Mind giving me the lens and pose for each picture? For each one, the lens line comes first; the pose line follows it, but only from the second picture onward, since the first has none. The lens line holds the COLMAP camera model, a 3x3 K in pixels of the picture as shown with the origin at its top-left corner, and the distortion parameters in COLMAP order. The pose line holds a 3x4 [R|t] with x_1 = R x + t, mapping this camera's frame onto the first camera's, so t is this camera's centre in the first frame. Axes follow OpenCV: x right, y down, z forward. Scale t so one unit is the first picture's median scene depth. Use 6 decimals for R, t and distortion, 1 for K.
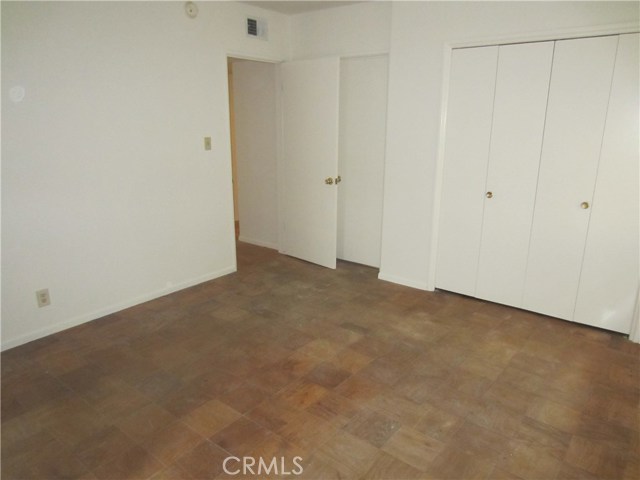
lens RADIAL K [[460.9, 0, 320.0], [0, 460.9, 240.0], [0, 0, 1]] dist [0.002955, 0.004154]
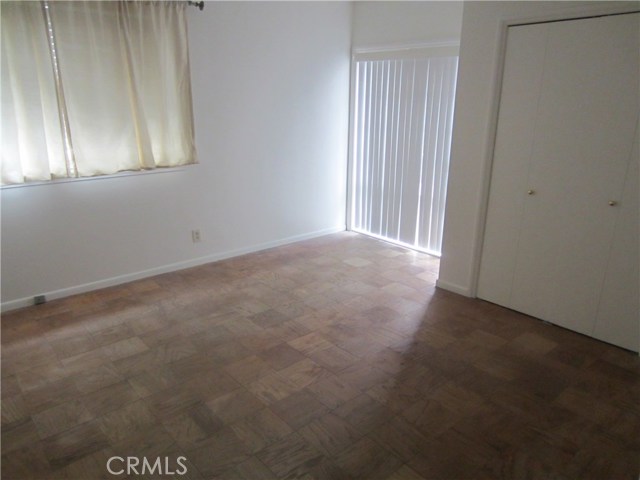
lens RADIAL K [[460.9, 0, 320.0], [0, 460.9, 240.0], [0, 0, 1]] dist [0.002955, 0.004154]
pose [[-0.983686, -0.061543, 0.169037, -0.215719], [0.038422, 0.846098, 0.531641, -0.437019], [-0.175741, 0.529463, -0.829930, 1.648595]]
